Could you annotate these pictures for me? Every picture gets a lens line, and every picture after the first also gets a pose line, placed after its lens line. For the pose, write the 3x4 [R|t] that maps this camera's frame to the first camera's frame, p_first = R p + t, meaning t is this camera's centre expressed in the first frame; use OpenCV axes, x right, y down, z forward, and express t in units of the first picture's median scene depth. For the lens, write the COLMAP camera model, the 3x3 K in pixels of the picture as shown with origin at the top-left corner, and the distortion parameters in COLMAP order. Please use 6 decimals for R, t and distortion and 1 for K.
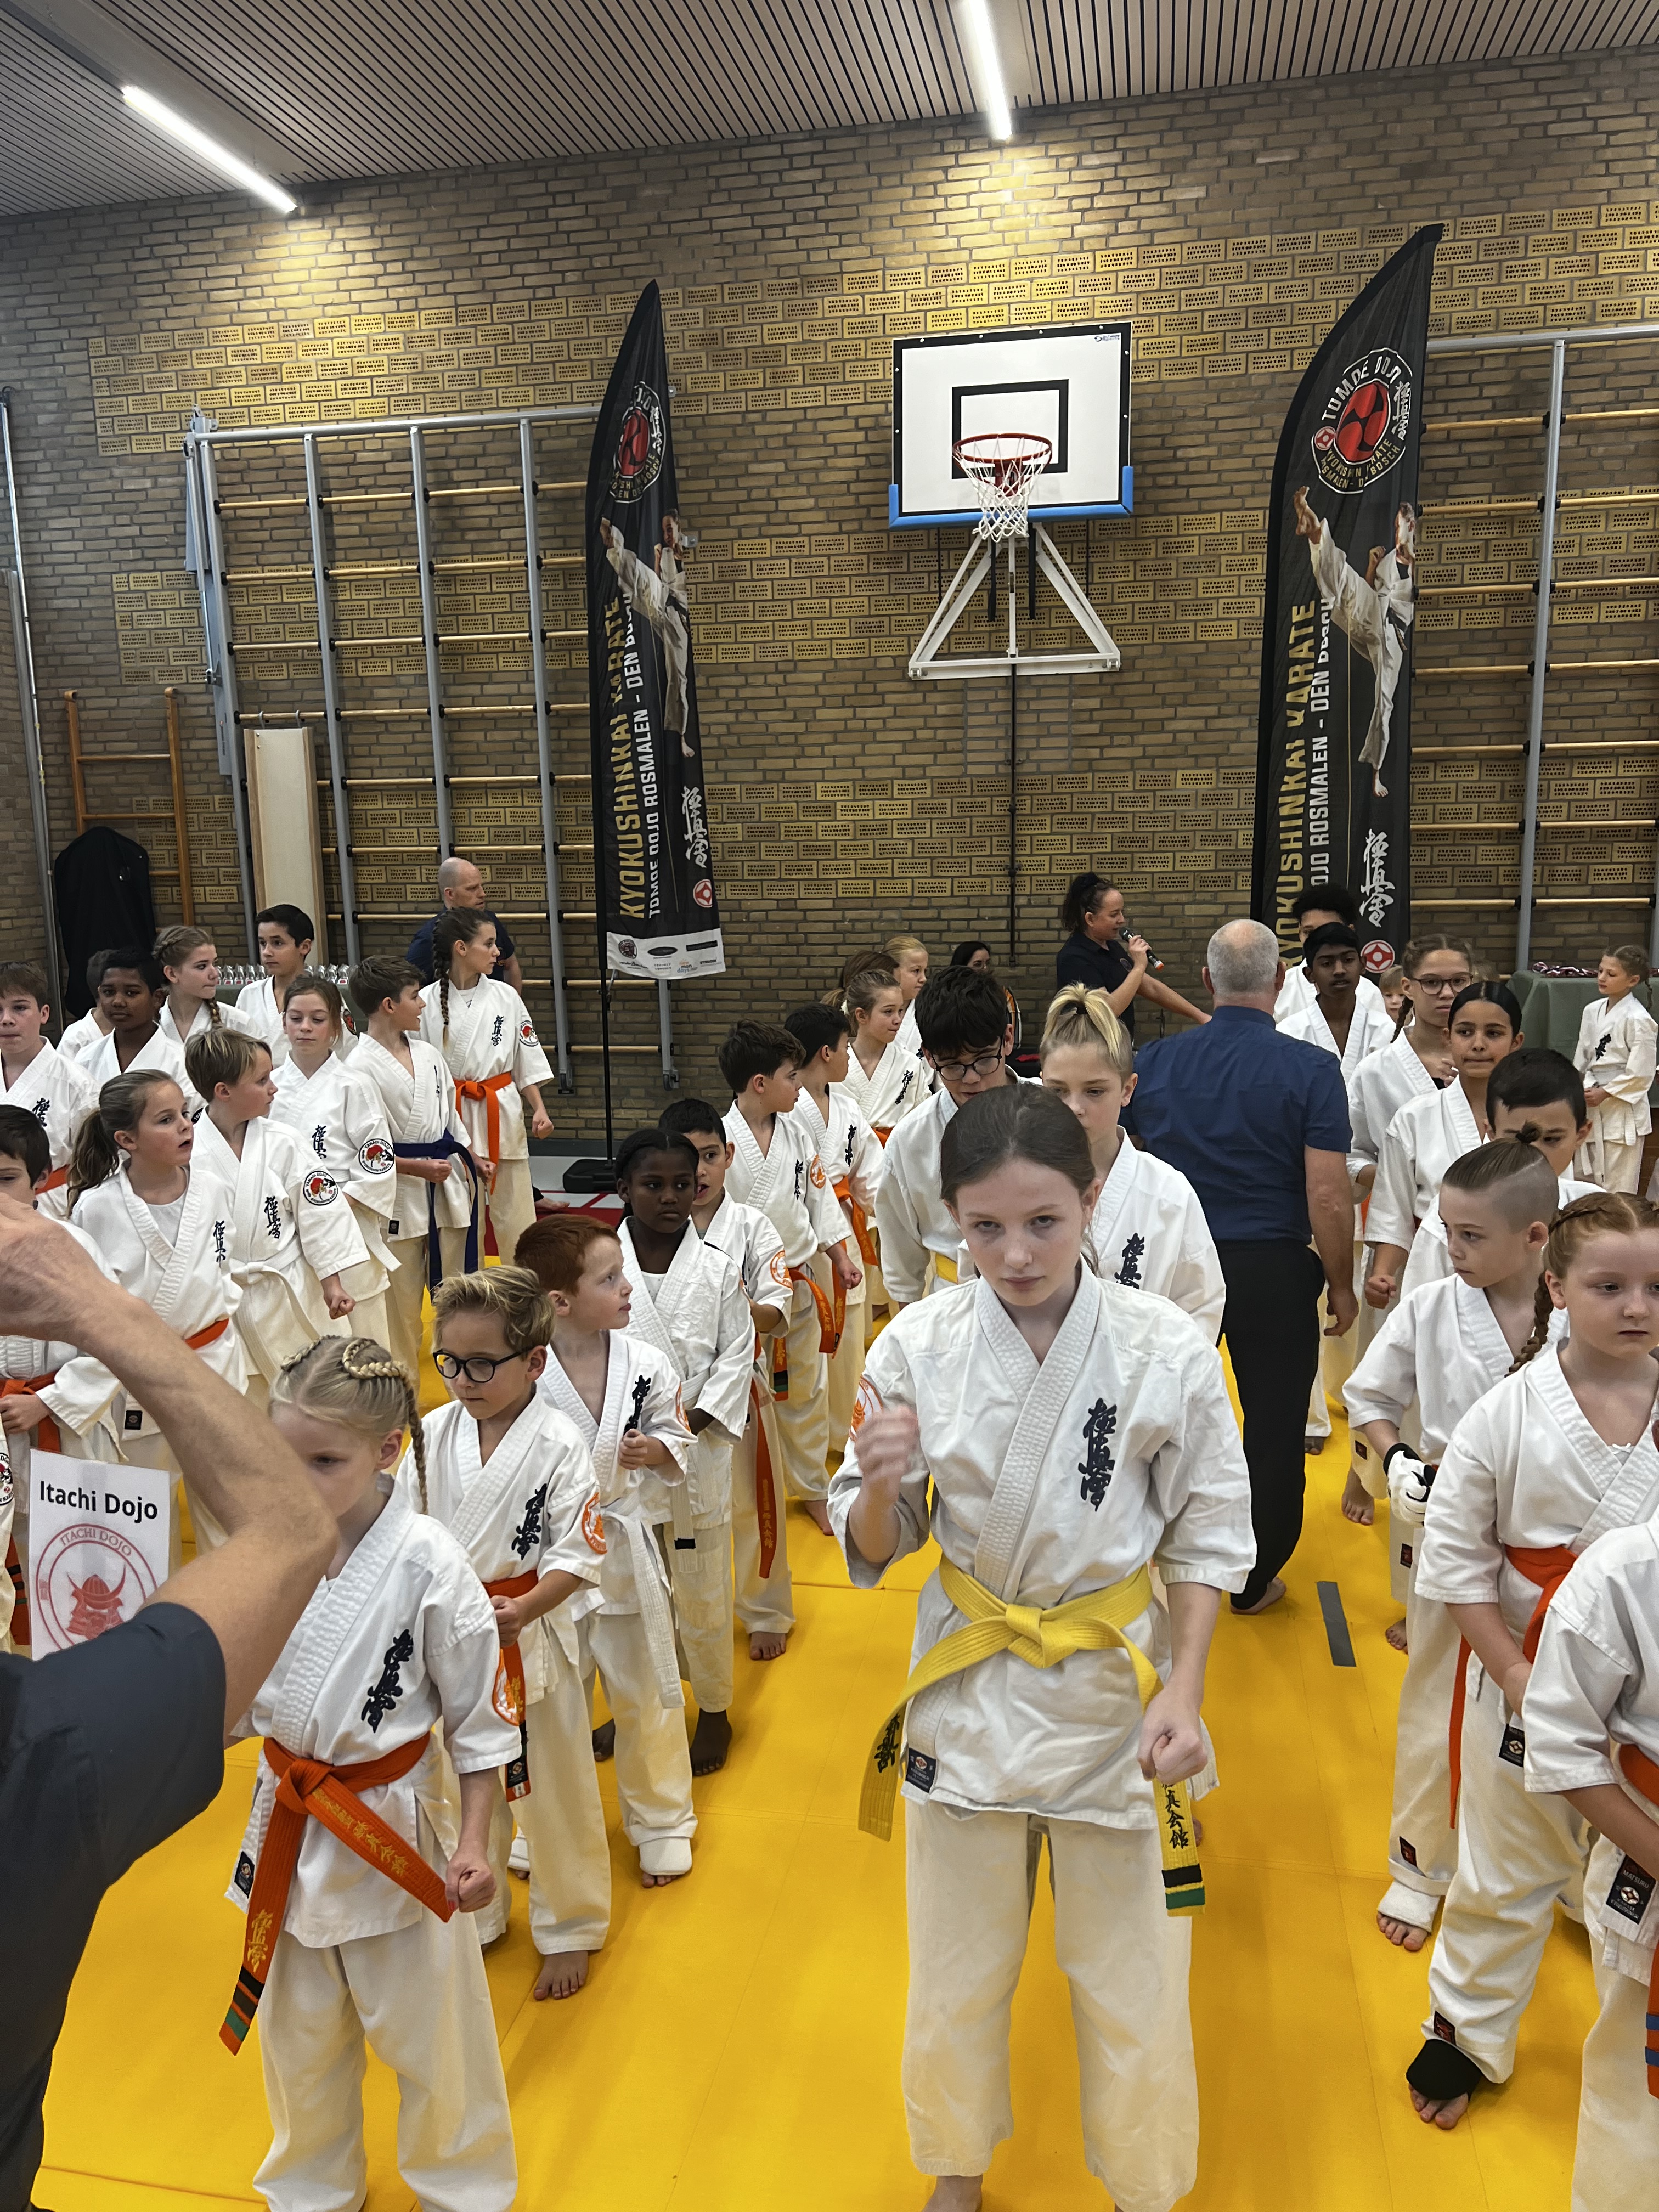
lens RADIAL K [[1623.7, 0, 829.5], [0, 1623.7, 1106.0], [0, 0, 1]] dist [0.034831, -0.001208]
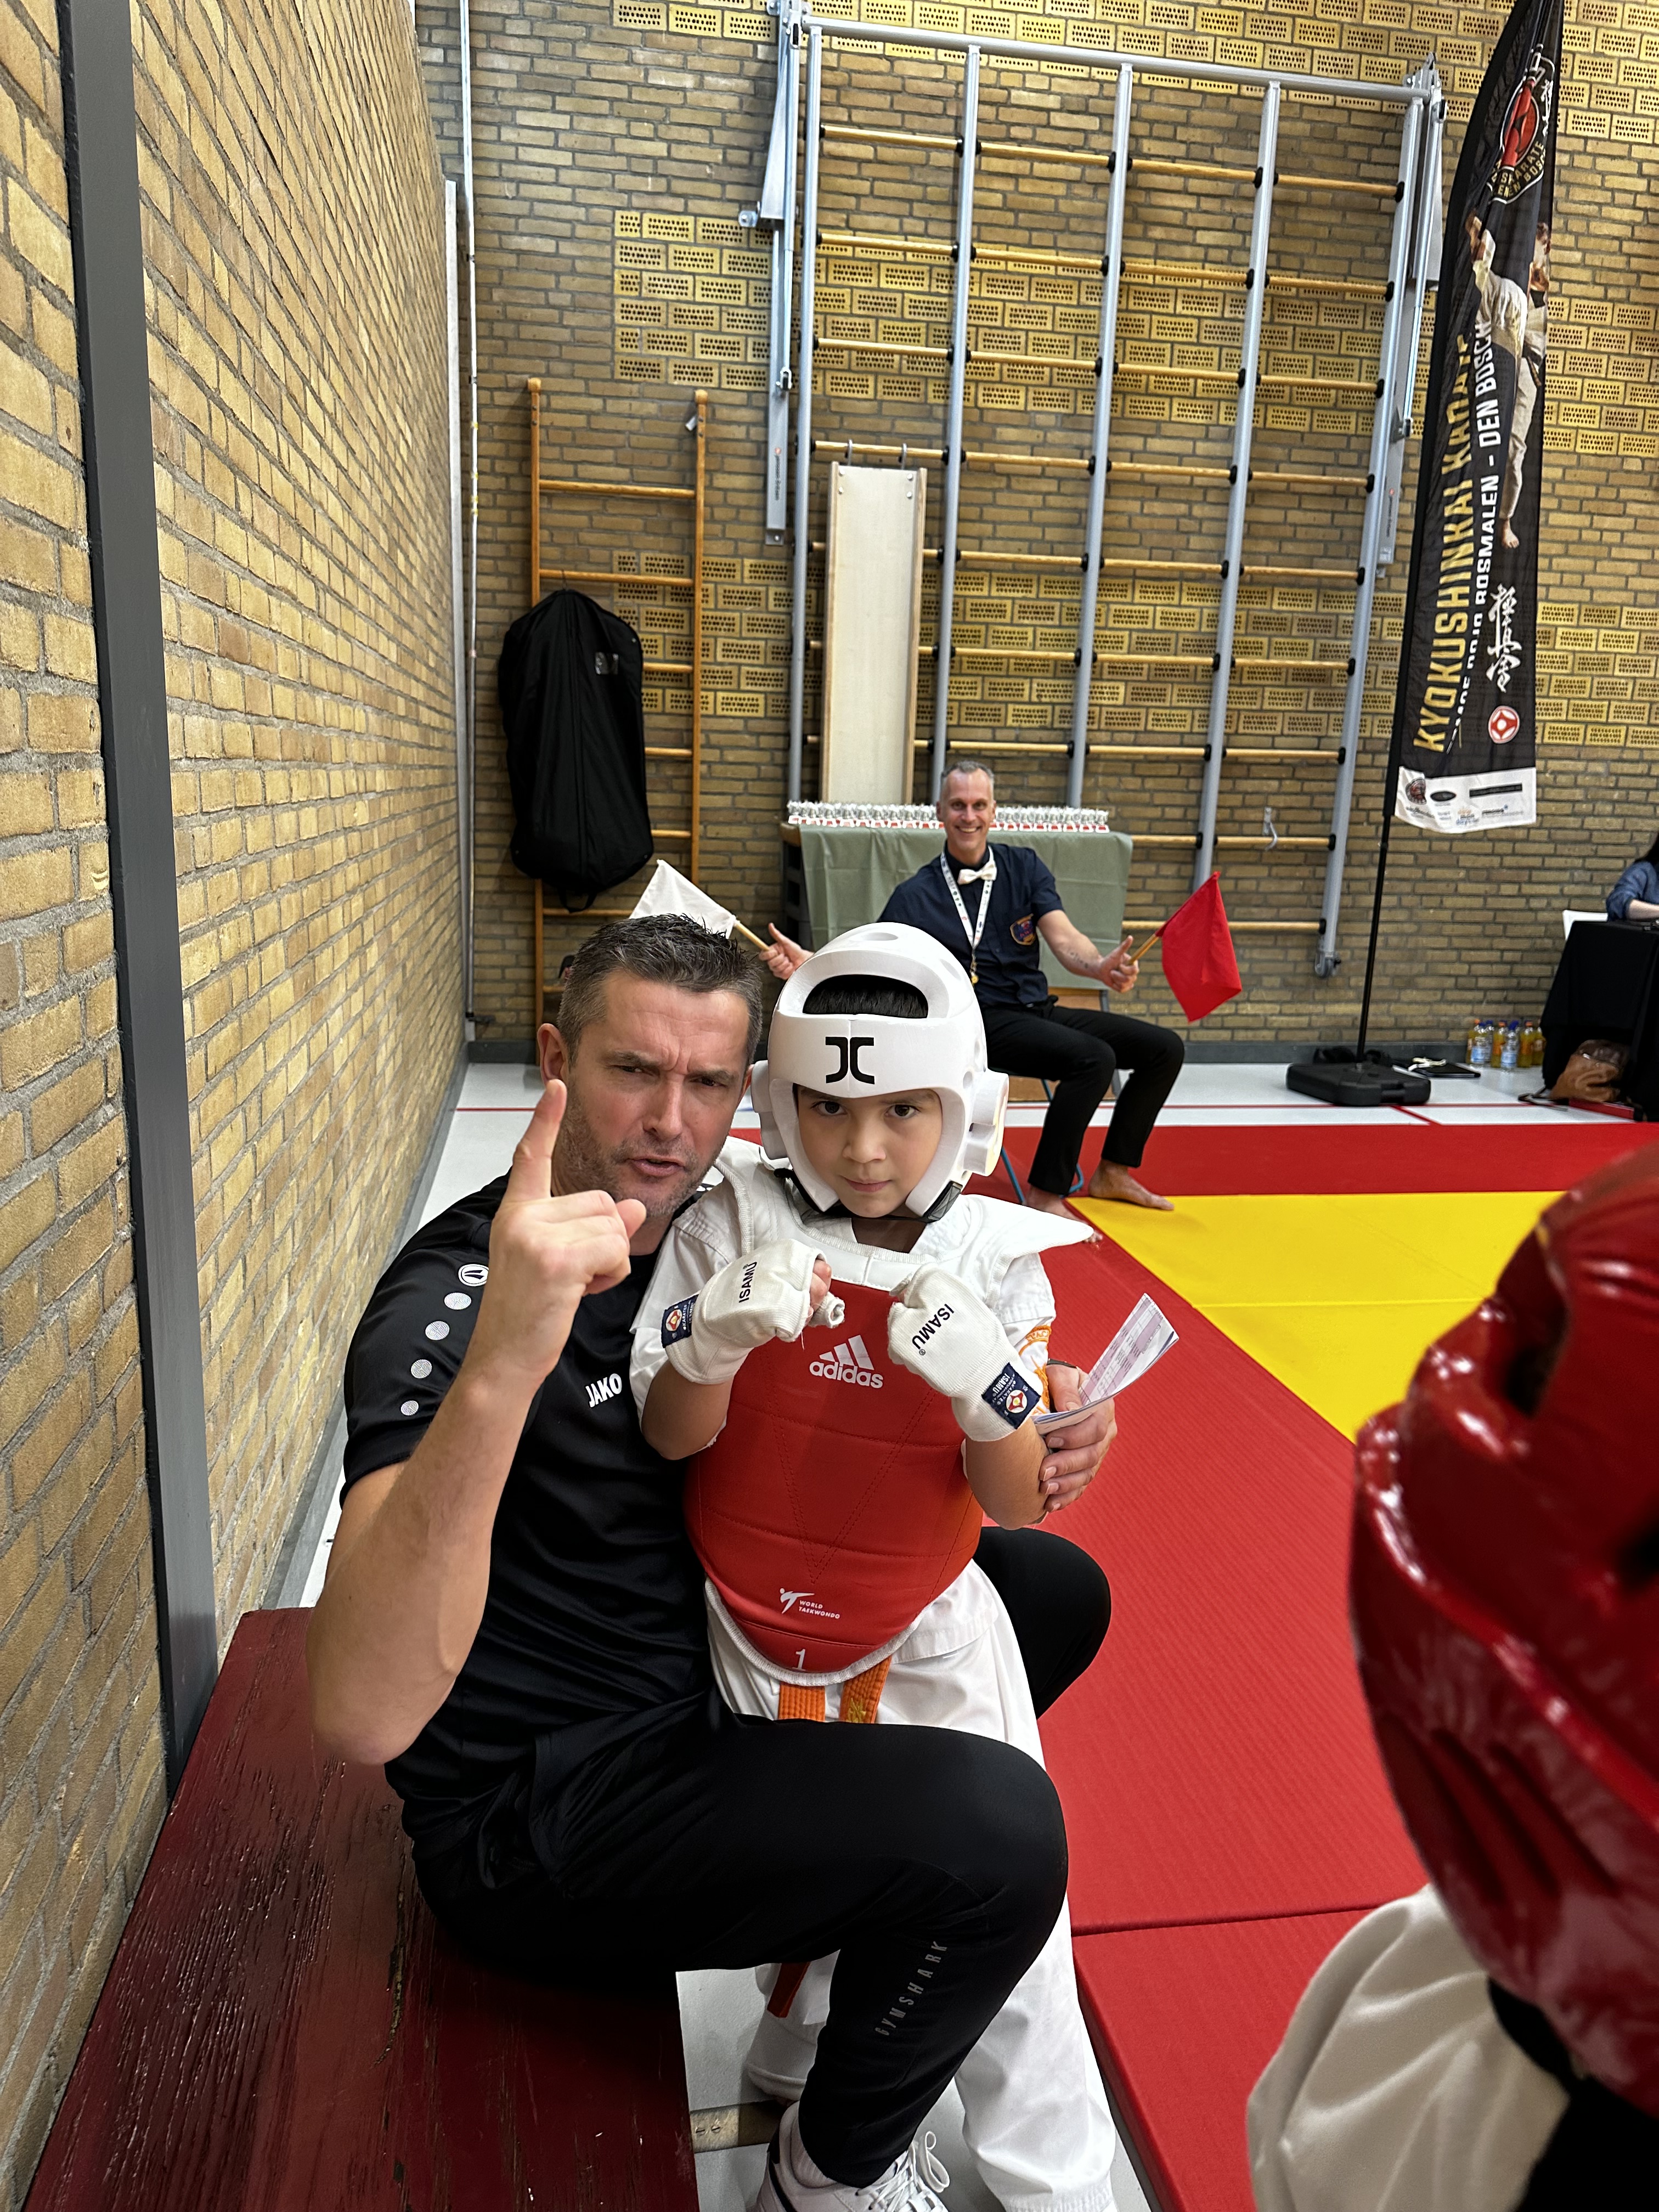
lens RADIAL K [[1506.4, 0, 830.0], [0, 1506.4, 1071.2], [0, 0, 1]] dist [-0.005938, -0.001936]
pose [[0.927759, -0.026150, 0.372263, -0.623901], [0.018002, 0.999517, 0.025348, 0.013624], [-0.372746, -0.016815, 0.927781, 0.412964]]
